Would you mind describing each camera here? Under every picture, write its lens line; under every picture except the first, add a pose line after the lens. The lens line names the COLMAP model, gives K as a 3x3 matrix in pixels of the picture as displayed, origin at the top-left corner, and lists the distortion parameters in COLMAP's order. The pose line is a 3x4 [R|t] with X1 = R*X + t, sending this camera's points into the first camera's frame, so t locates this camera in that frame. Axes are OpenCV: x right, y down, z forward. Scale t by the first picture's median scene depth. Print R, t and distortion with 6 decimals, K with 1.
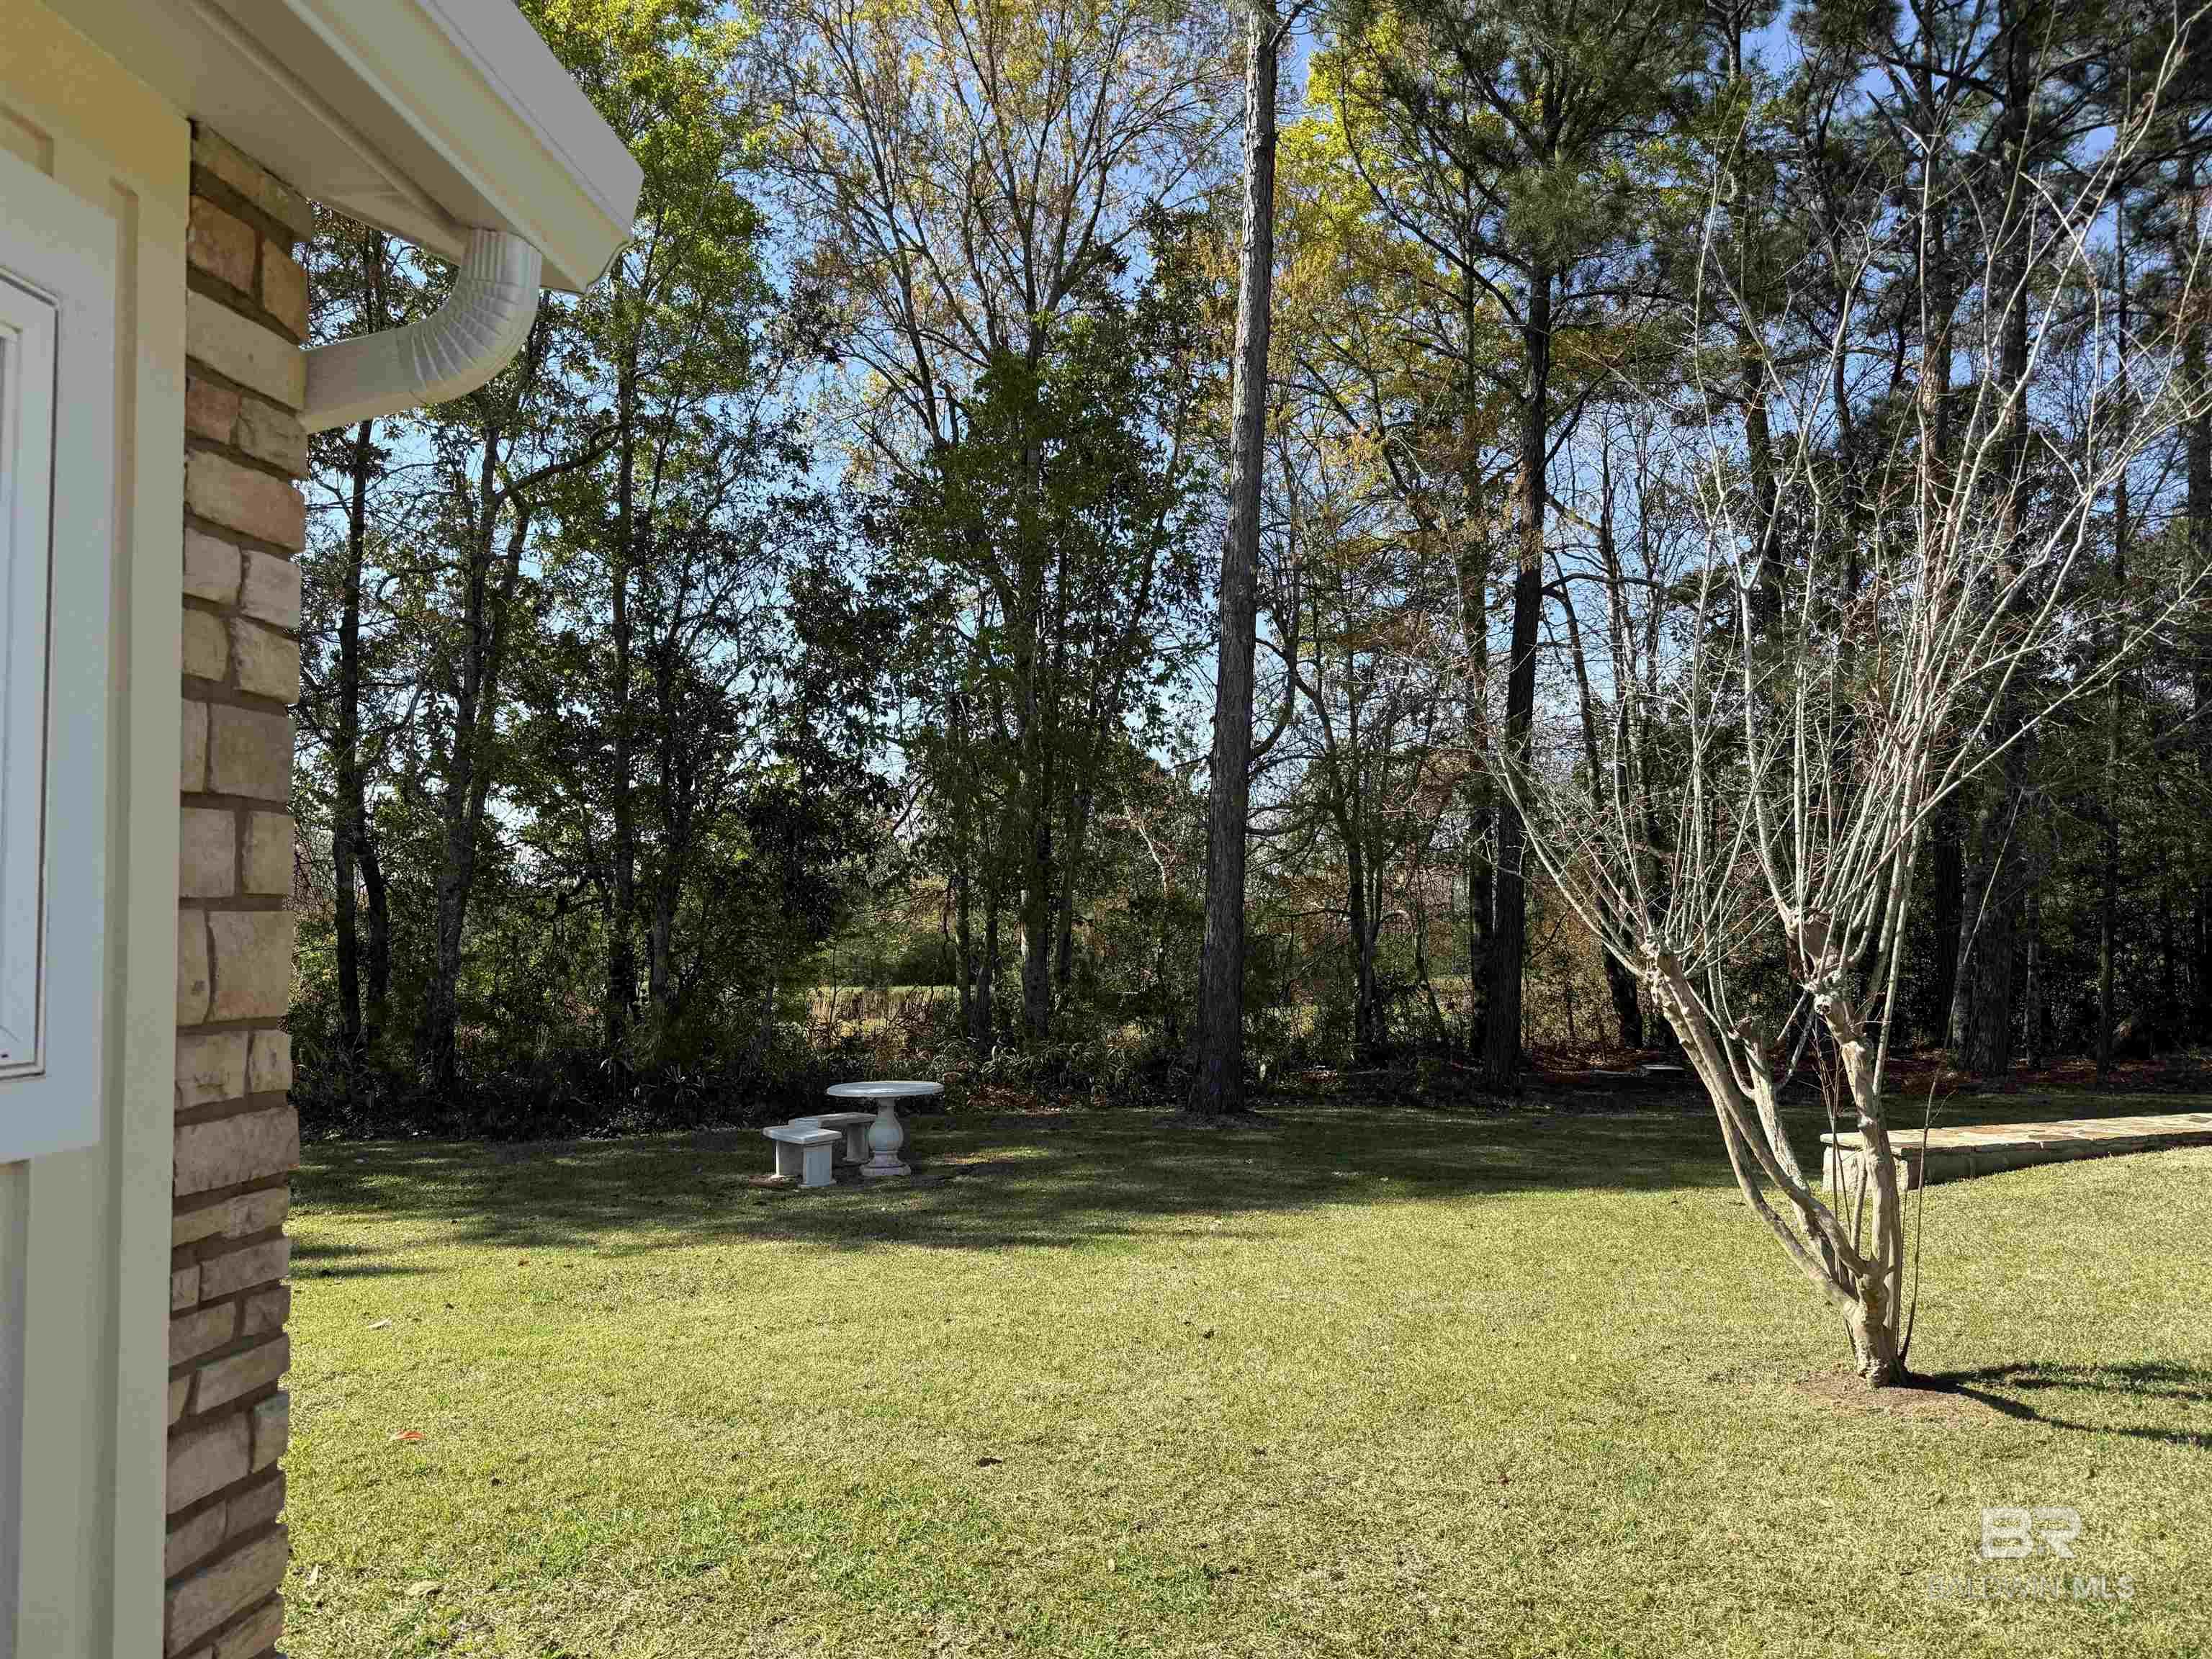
lens RADIAL K [[1540.1, 0, 1113.0], [0, 1540.1, 820.6], [0, 0, 1]] dist [0.183368, -0.395957]
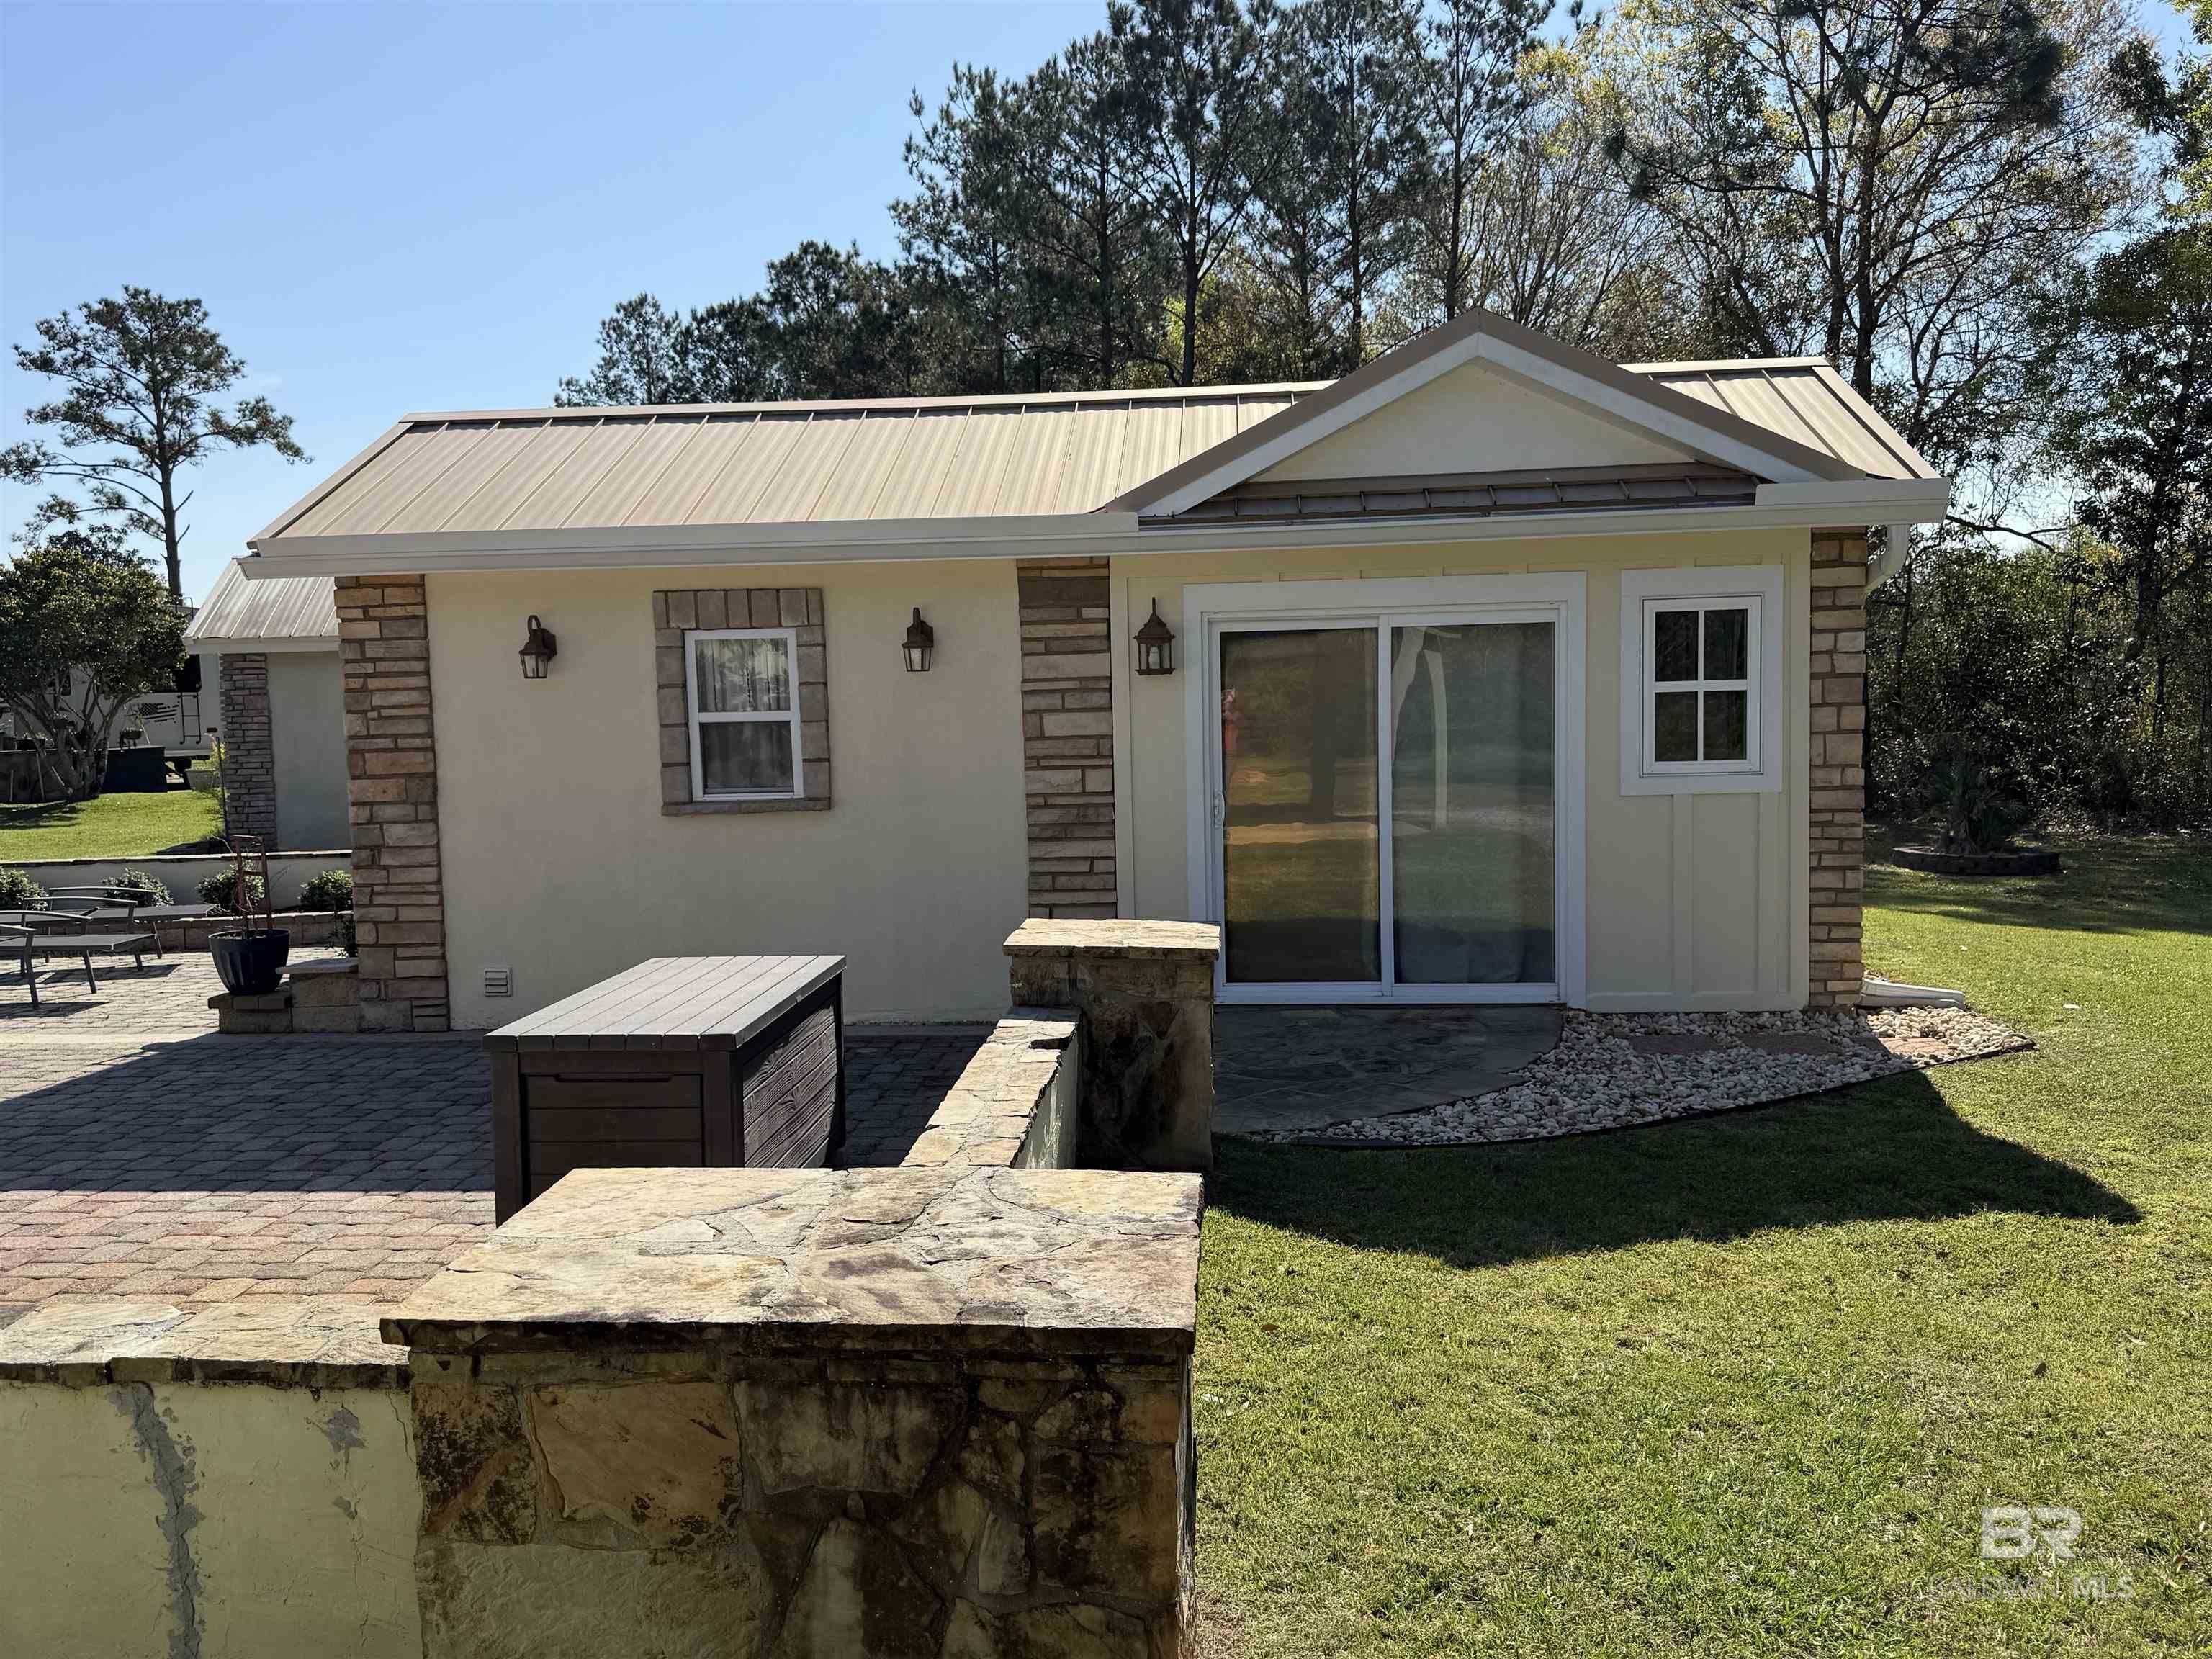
lens RADIAL K [[1877.0, 0, 1101.6], [0, 1877.0, 835.3], [0, 0, 1]] dist [0.119071, -0.070273]
pose [[0.015098, 0.084151, -0.996339, 0.464980], [0.091080, 0.992194, 0.085182, -0.029306], [0.995729, -0.092033, 0.007316, -0.091282]]
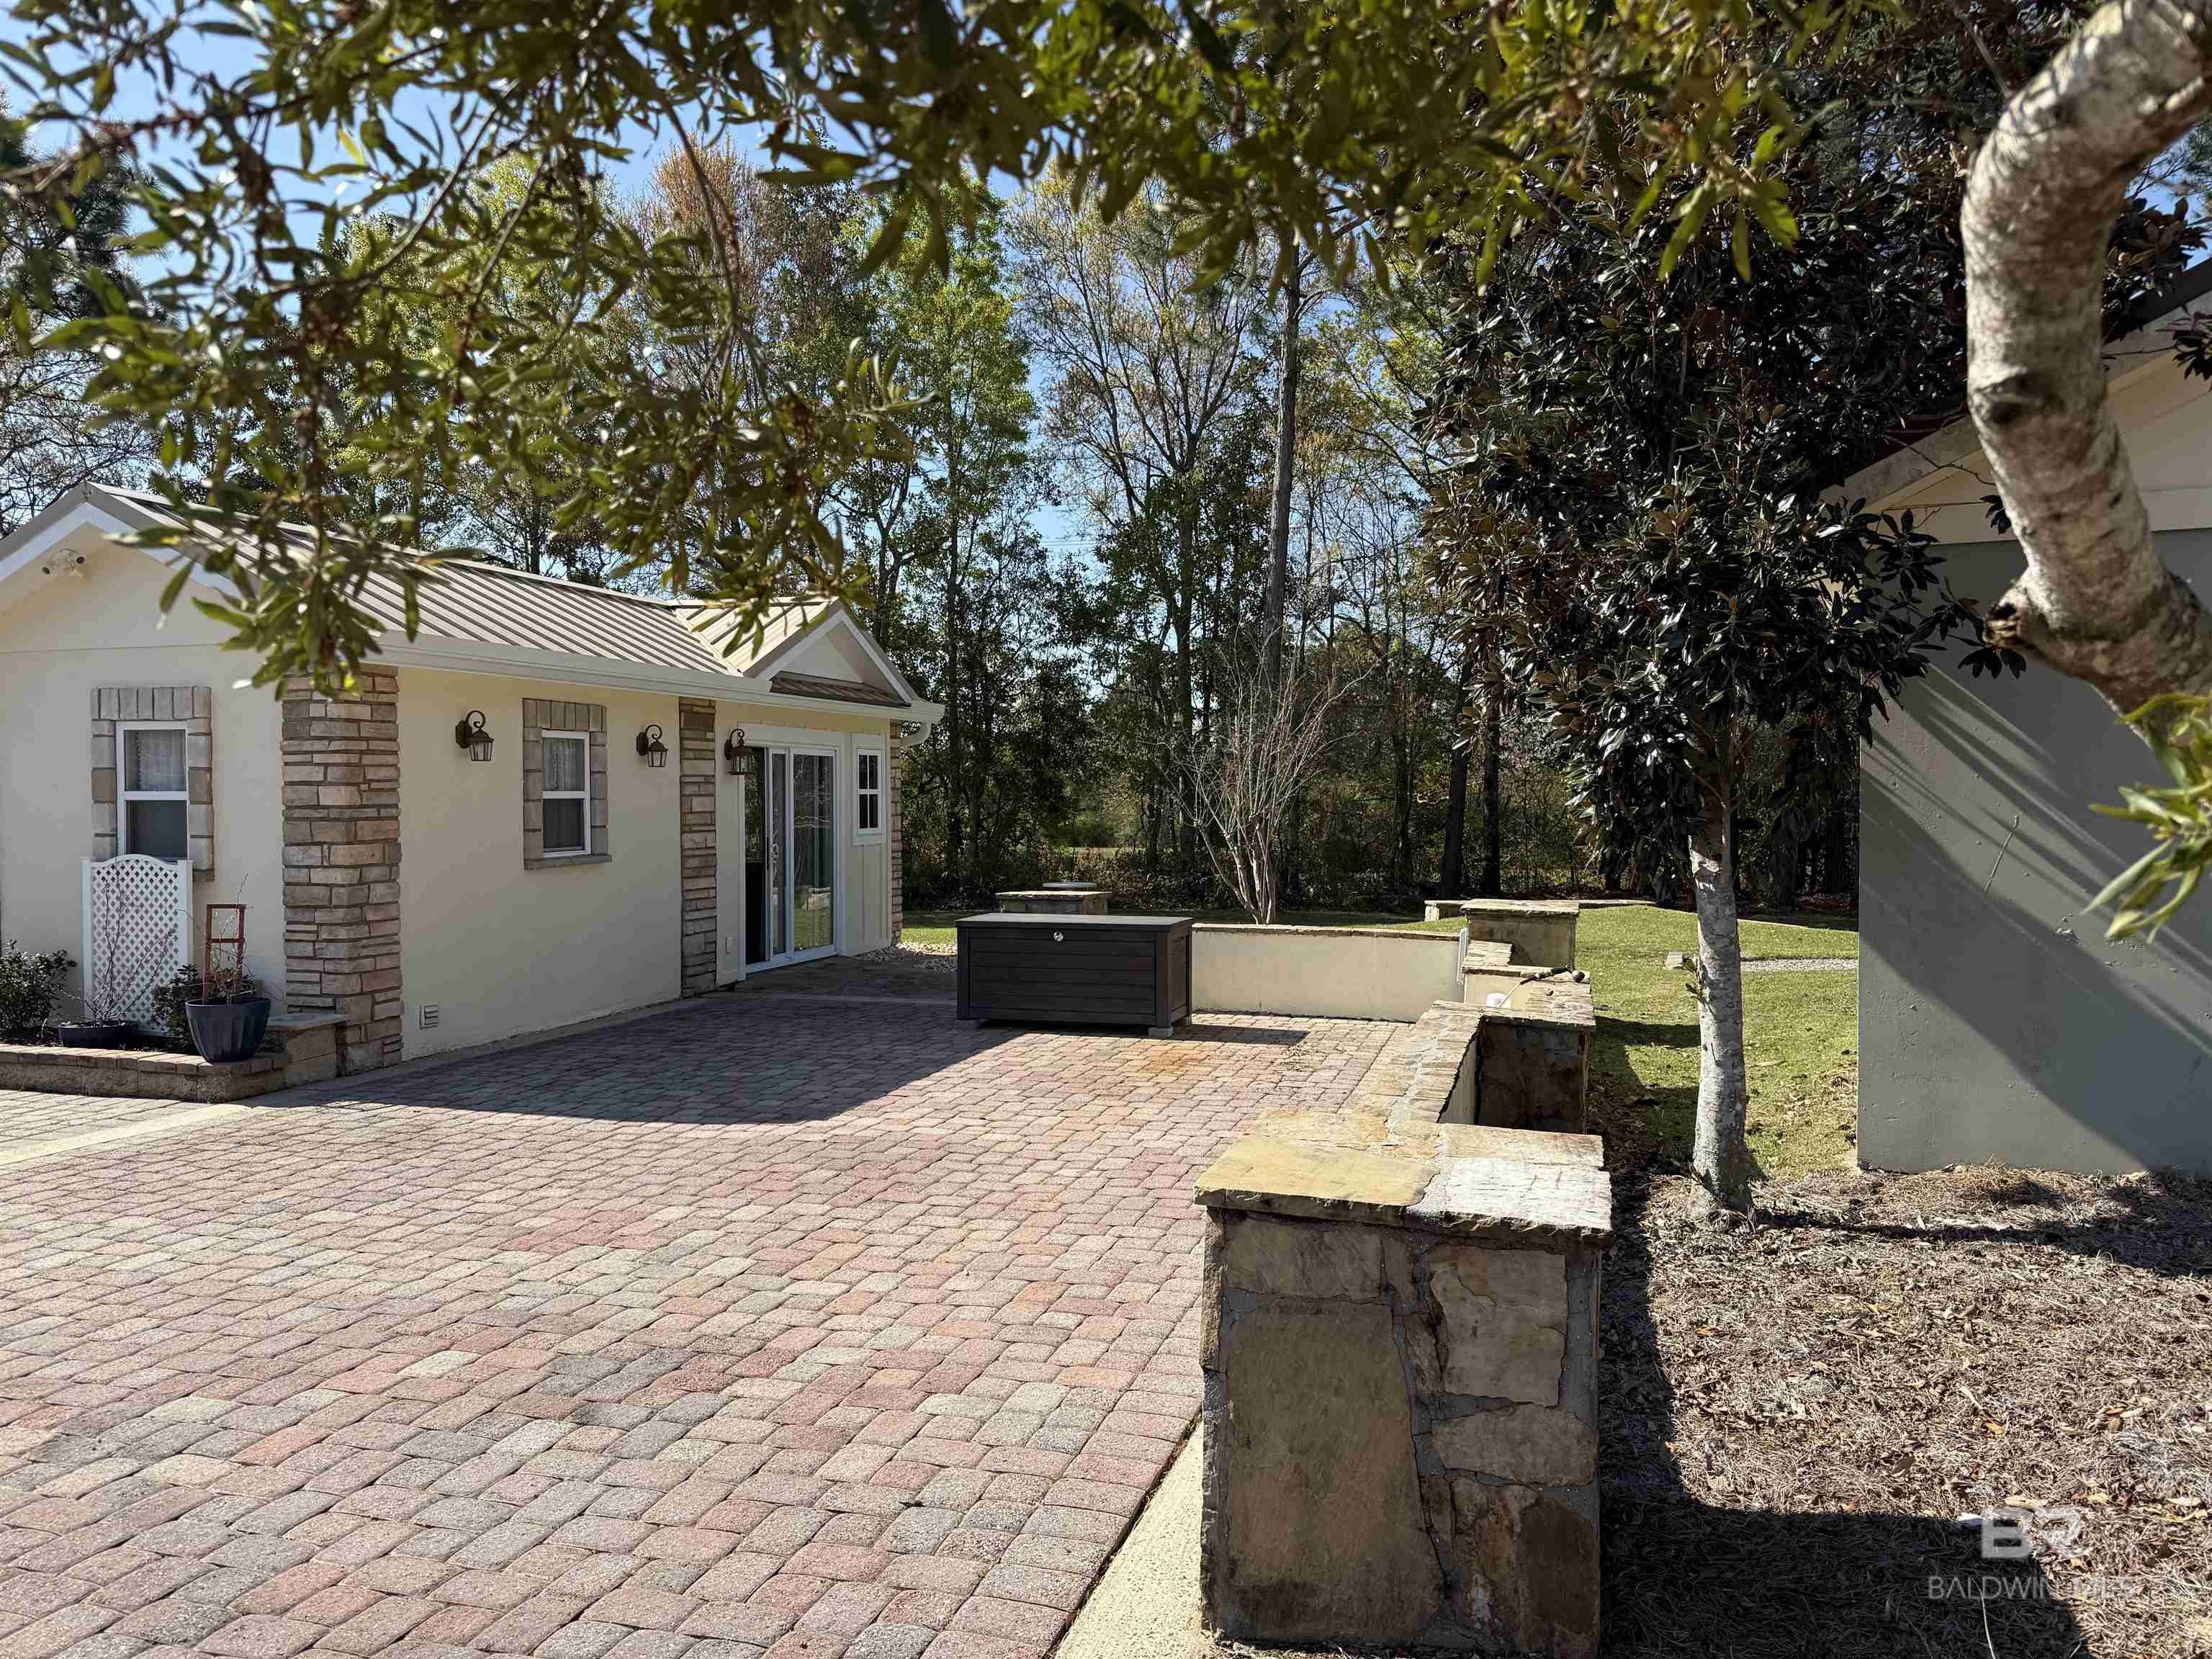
lens RADIAL K [[1544.6, 0, 1120.0], [0, 1544.6, 835.6], [0, 0, 1]] dist [0.132771, -0.240944]
pose [[0.978824, 0.016535, -0.204034, 0.253865], [0.003018, 0.995458, 0.095150, -0.068581], [0.204681, -0.093751, 0.974329, -0.747702]]
